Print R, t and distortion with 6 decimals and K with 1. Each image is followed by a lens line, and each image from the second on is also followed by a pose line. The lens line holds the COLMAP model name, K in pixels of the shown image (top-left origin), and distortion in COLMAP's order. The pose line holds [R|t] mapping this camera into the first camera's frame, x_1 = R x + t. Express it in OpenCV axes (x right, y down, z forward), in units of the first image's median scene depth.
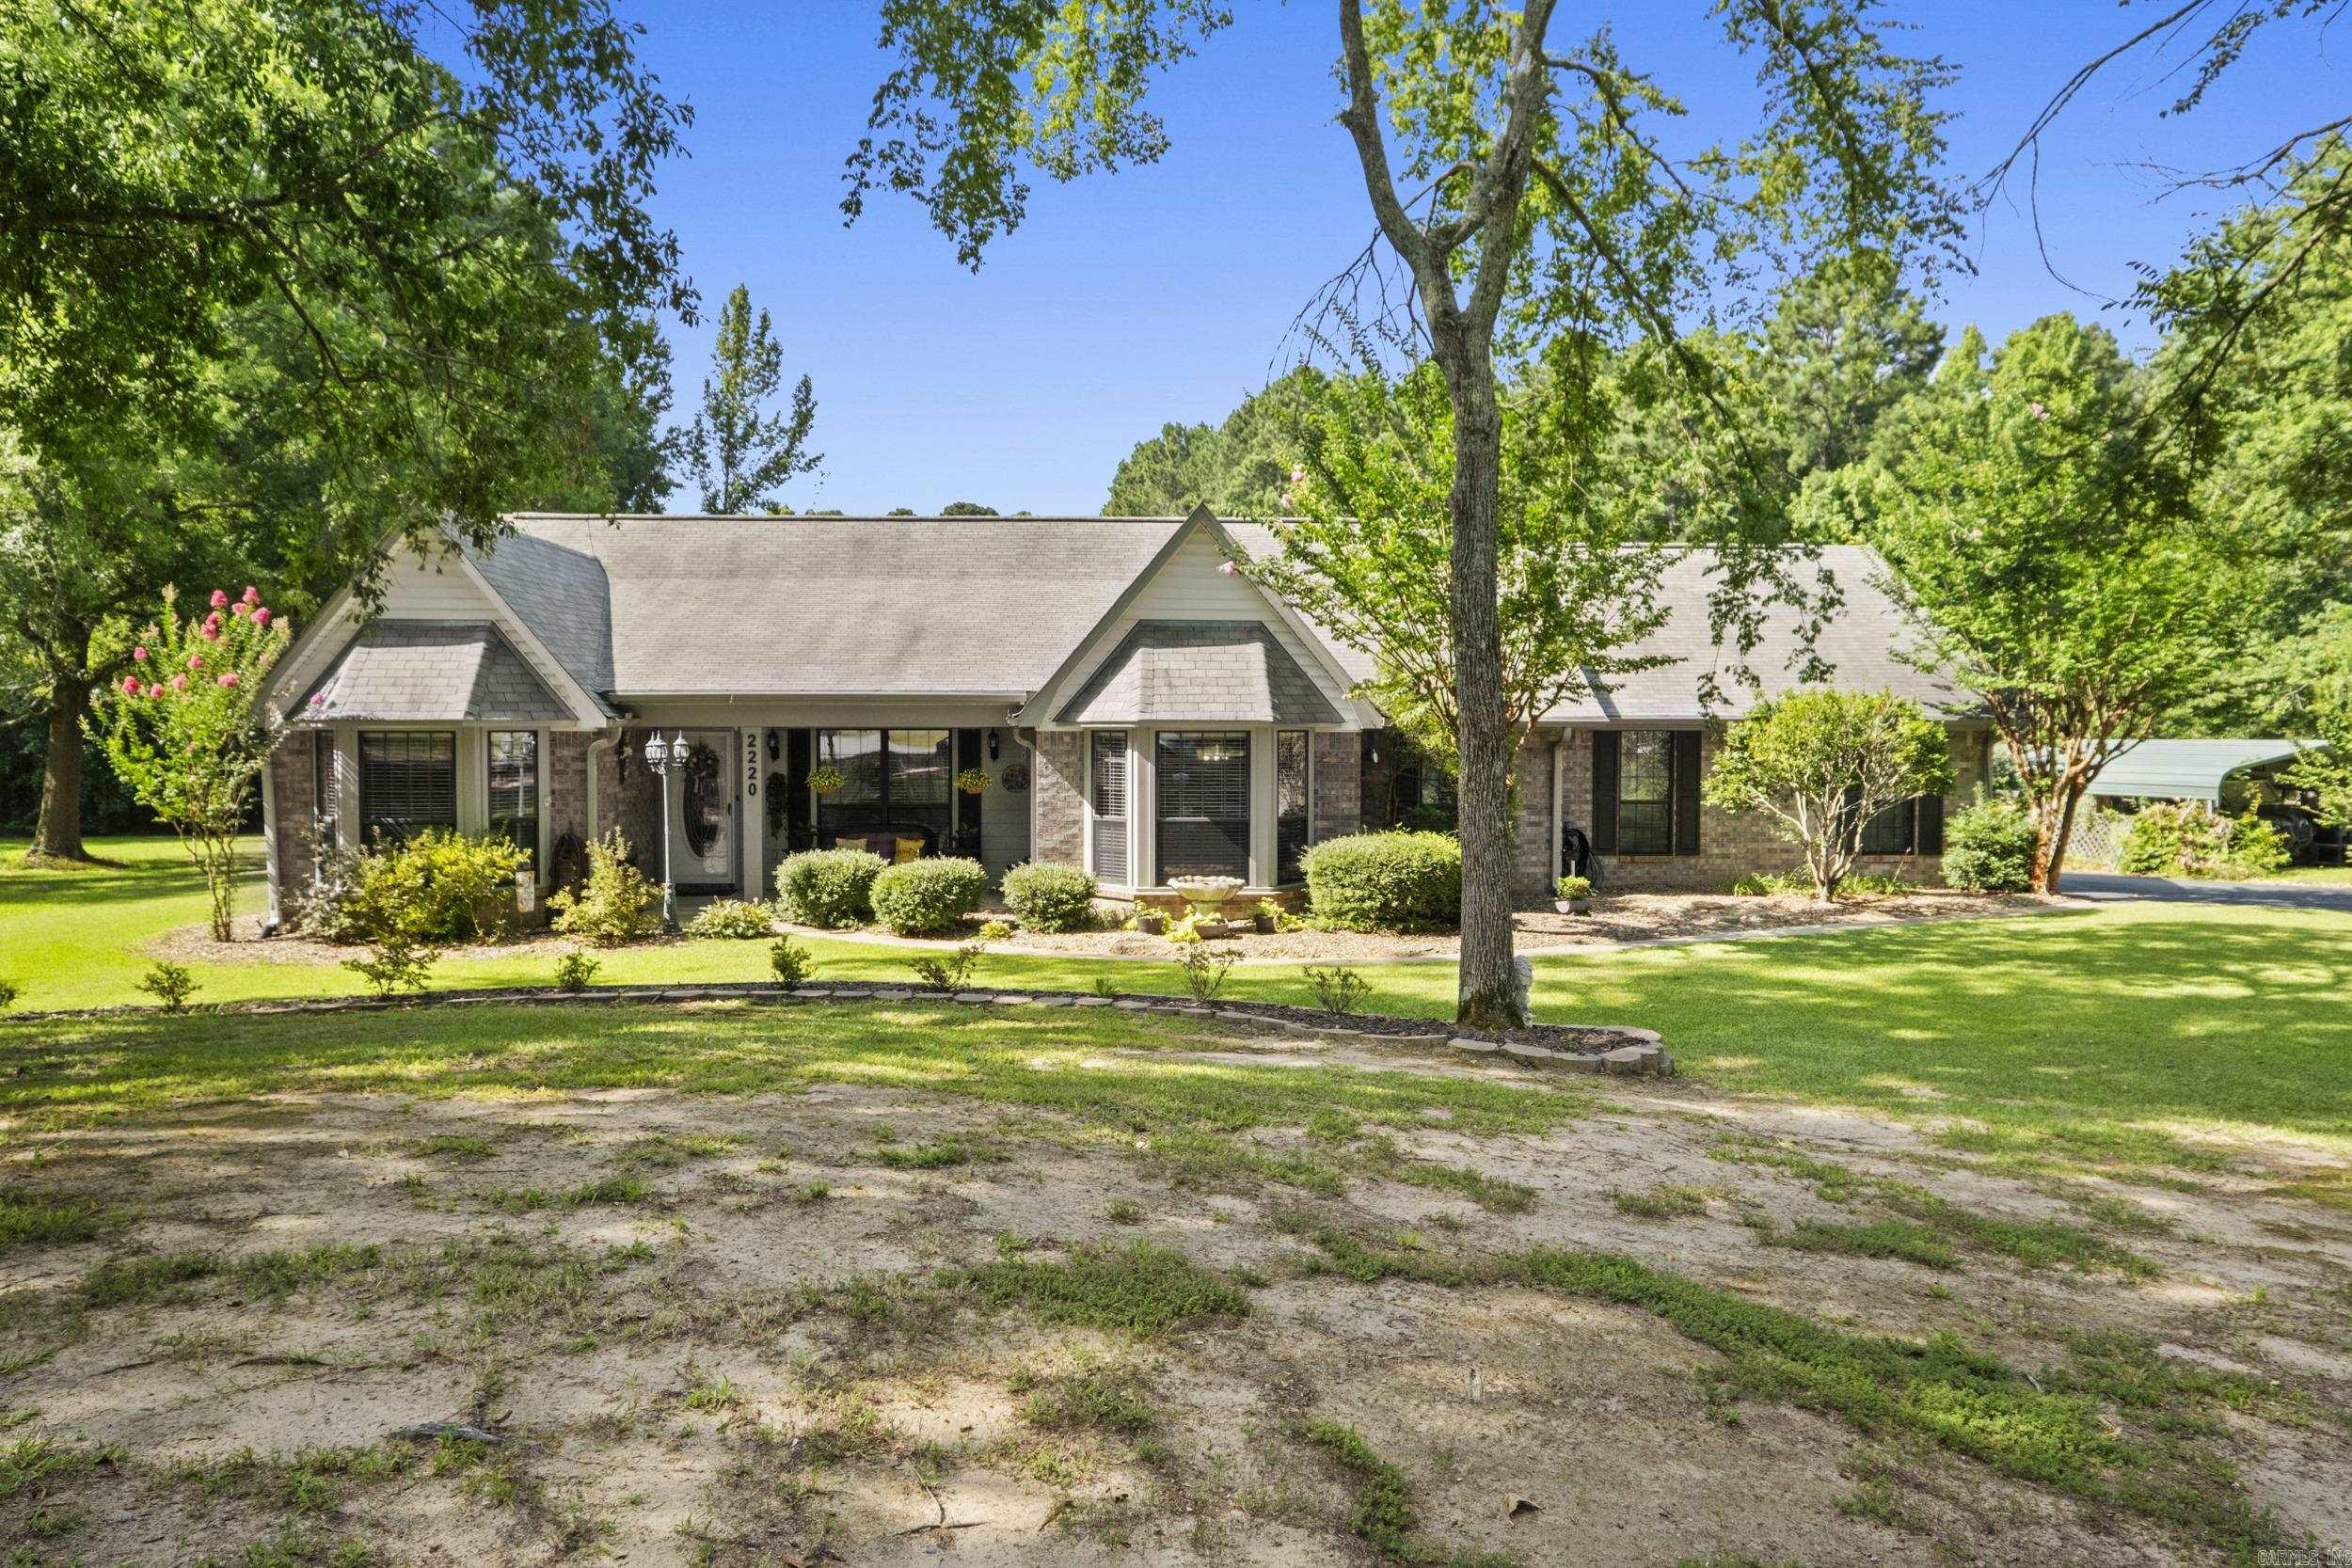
lens RADIAL K [[1582.0, 0, 1176.0], [0, 1582.0, 784.0], [0, 0, 1]] dist [-0.001795, 0.000536]
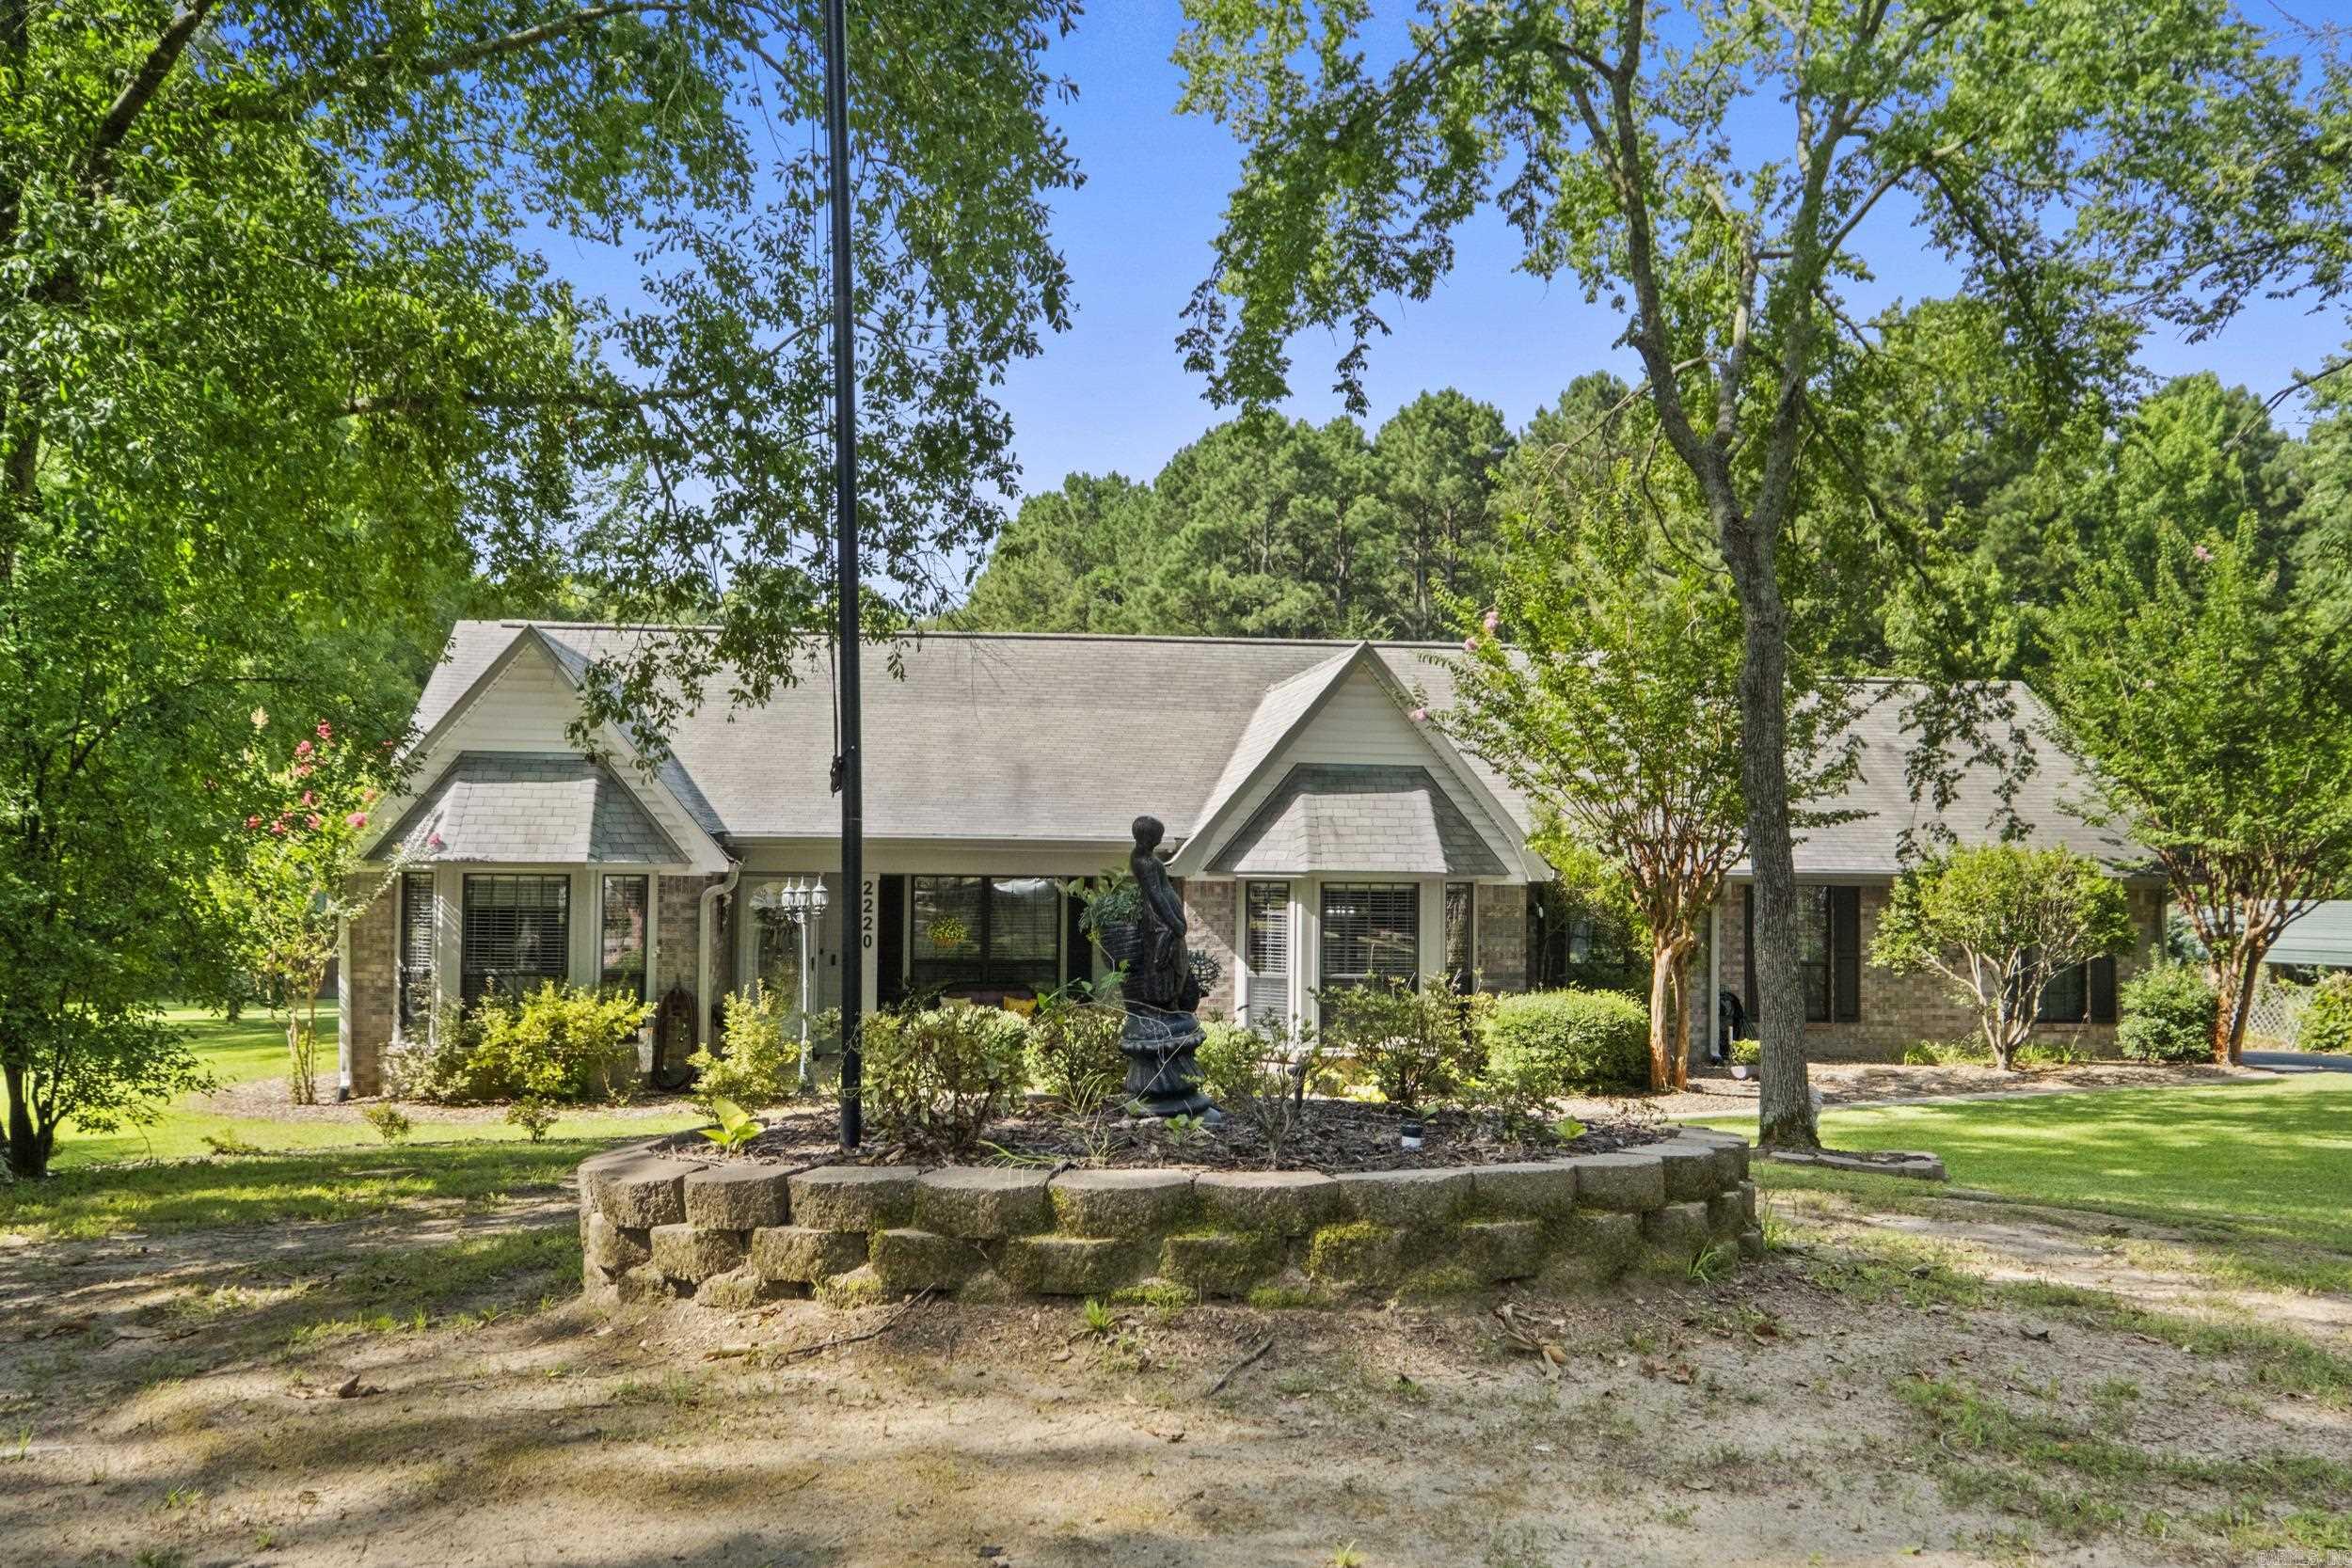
lens RADIAL K [[2199.3, 0, 1176.0], [0, 2199.3, 784.0], [0, 0, 1]] dist [0.000358, 0.015021]
pose [[0.997258, 0.012752, 0.072891, -0.181409], [-0.007170, 0.997056, -0.076338, 0.008557], [-0.073650, 0.075606, 0.994414, -0.283264]]
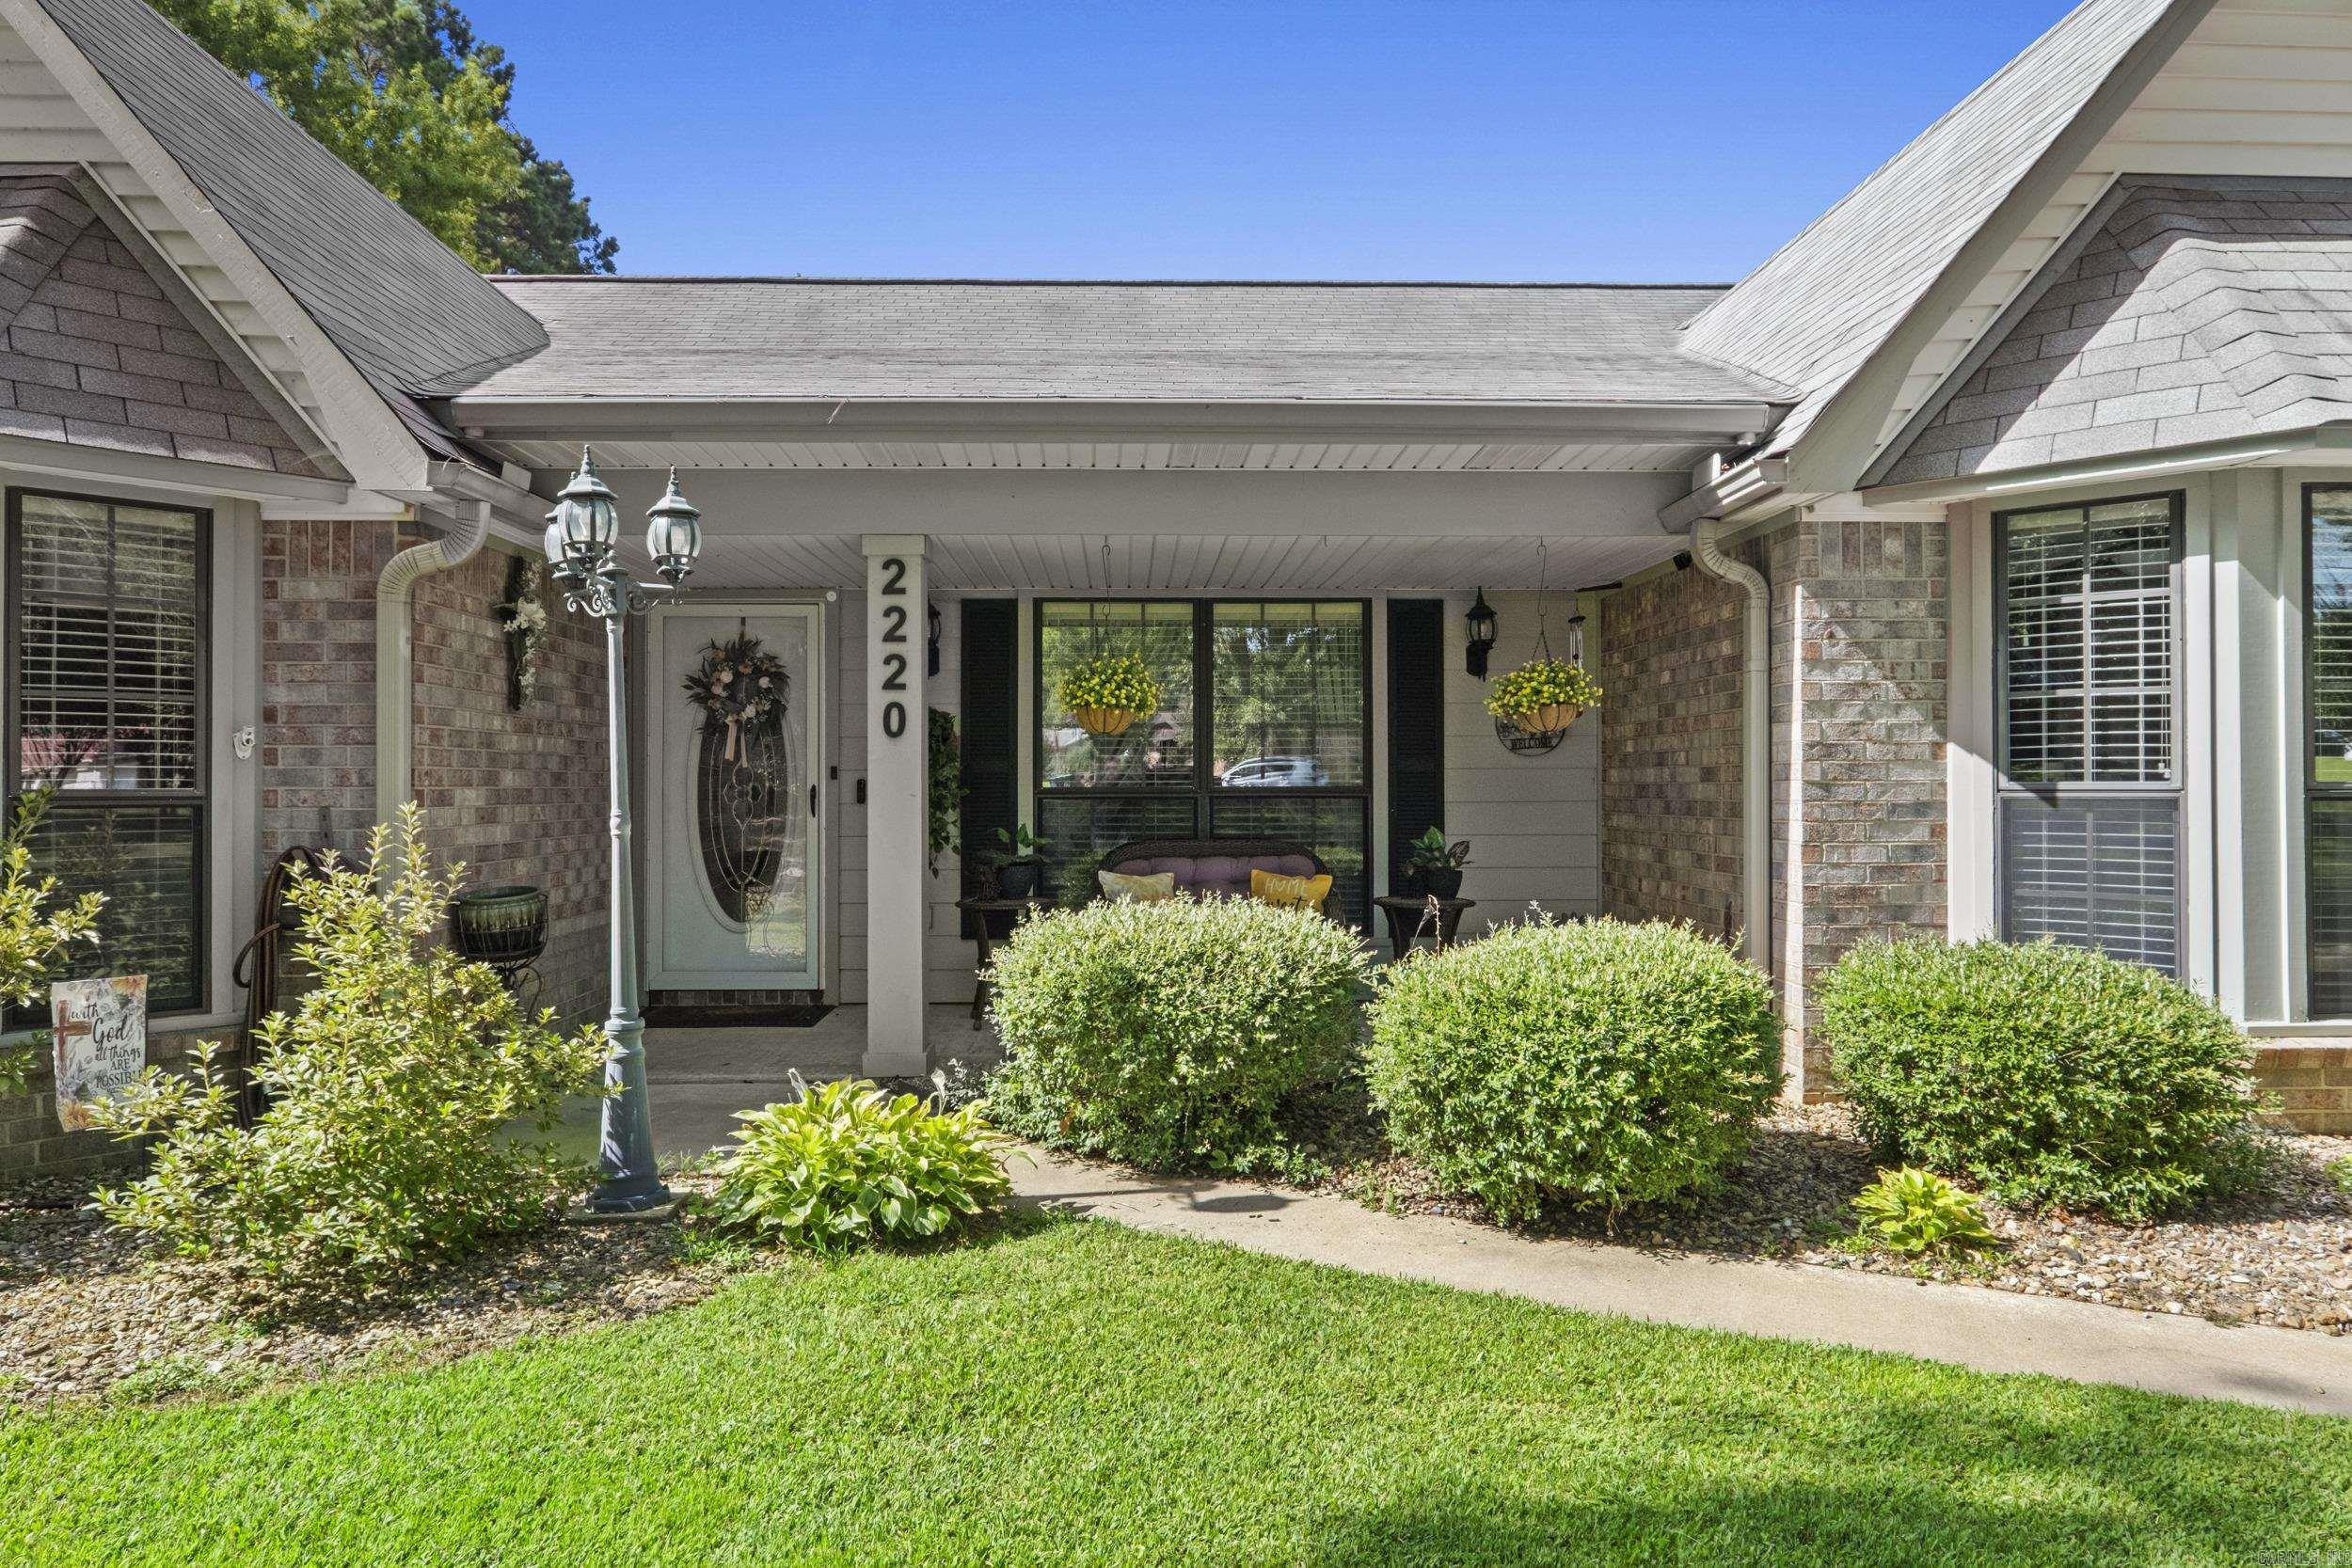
lens RADIAL K [[1466.8, 0, 1176.0], [0, 1466.8, 784.0], [0, 0, 1]] dist [0.002731, 0.000594]
pose [[0.999980, -0.002918, -0.005655, -0.202852], [0.002664, 0.999014, -0.044321, 0.030675], [0.005779, 0.044305, 0.999001, 0.677499]]
